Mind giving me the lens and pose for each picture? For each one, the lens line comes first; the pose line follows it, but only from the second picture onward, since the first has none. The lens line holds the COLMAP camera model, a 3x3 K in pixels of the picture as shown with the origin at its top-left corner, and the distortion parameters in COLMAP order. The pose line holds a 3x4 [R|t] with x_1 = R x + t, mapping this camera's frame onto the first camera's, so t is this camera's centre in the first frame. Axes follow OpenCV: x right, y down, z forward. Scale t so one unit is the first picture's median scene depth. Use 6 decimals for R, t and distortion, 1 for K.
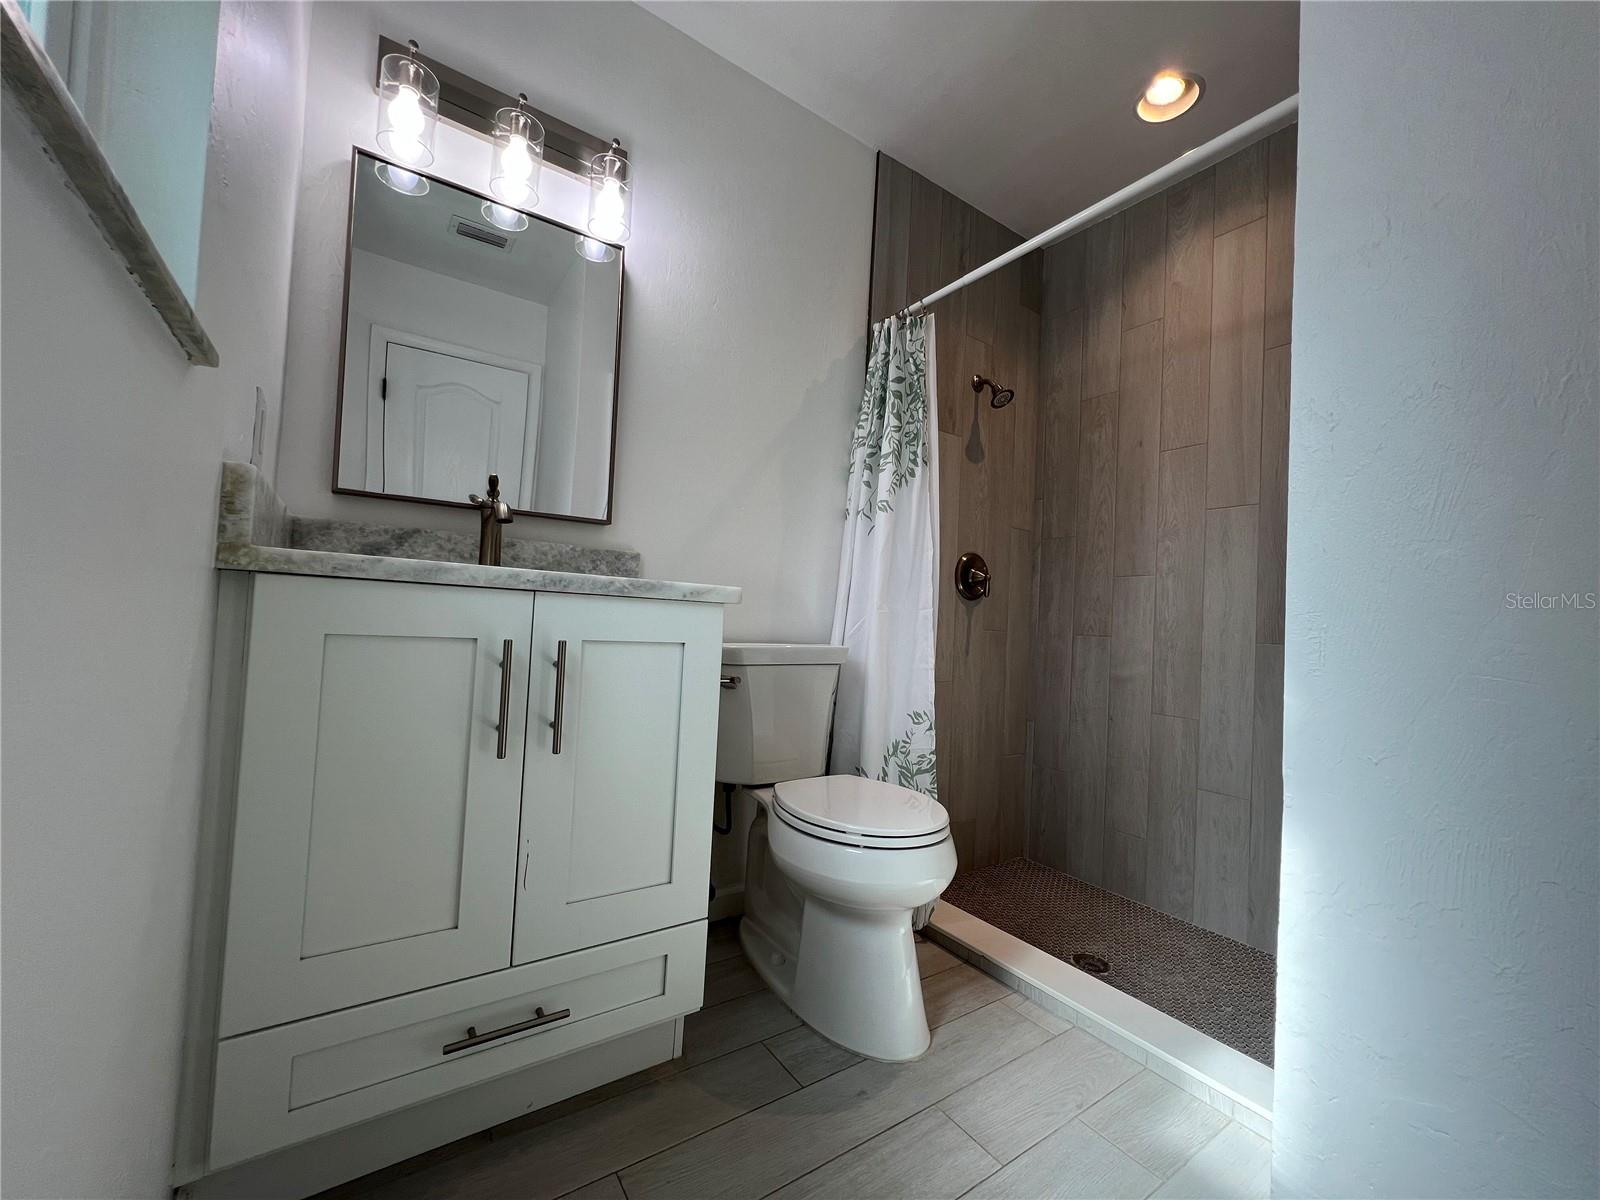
lens RADIAL K [[638.6, 0, 797.4], [0, 638.6, 603.6], [0, 0, 1]] dist [-0.001345, 0.000016]
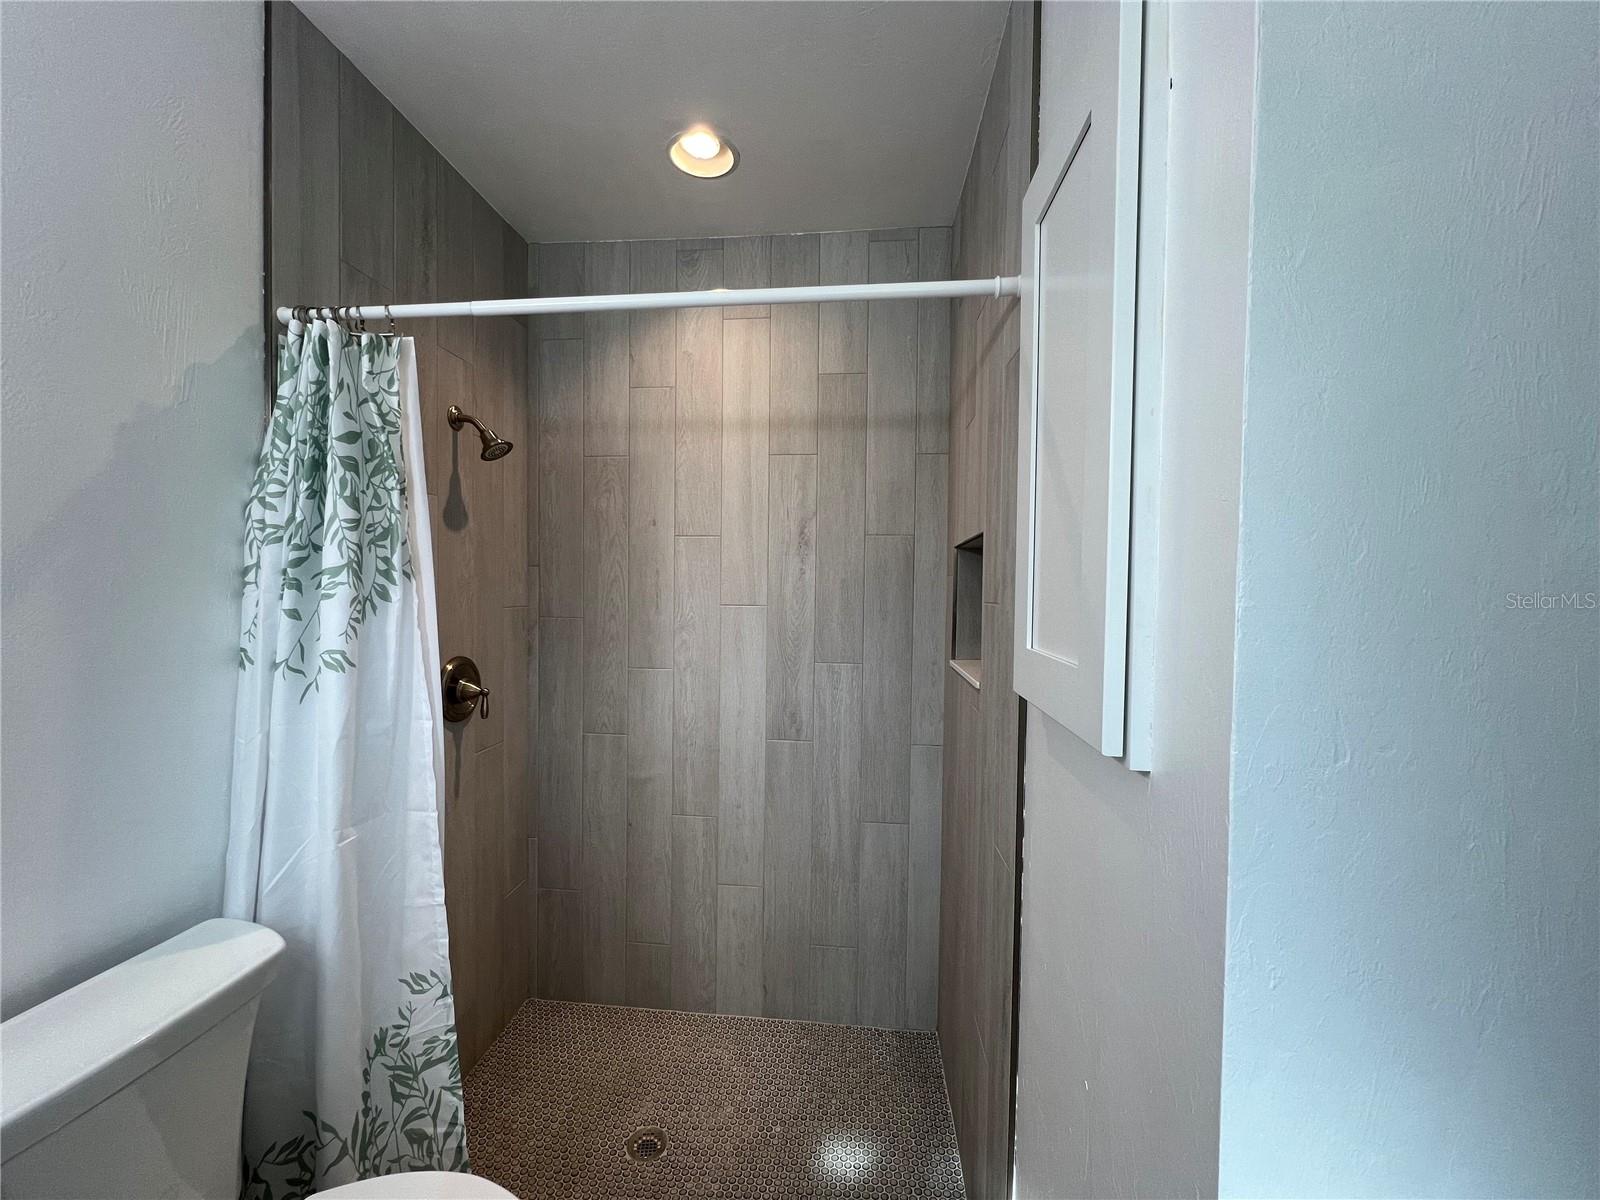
lens RADIAL K [[638.6, 0, 797.4], [0, 638.6, 603.6], [0, 0, 1]] dist [-0.001345, 0.000016]
pose [[0.645347, -0.060531, 0.761487, -0.031300], [-0.002108, 0.996711, 0.081016, -0.242478], [-0.763887, -0.053889, 0.643097, 0.296642]]
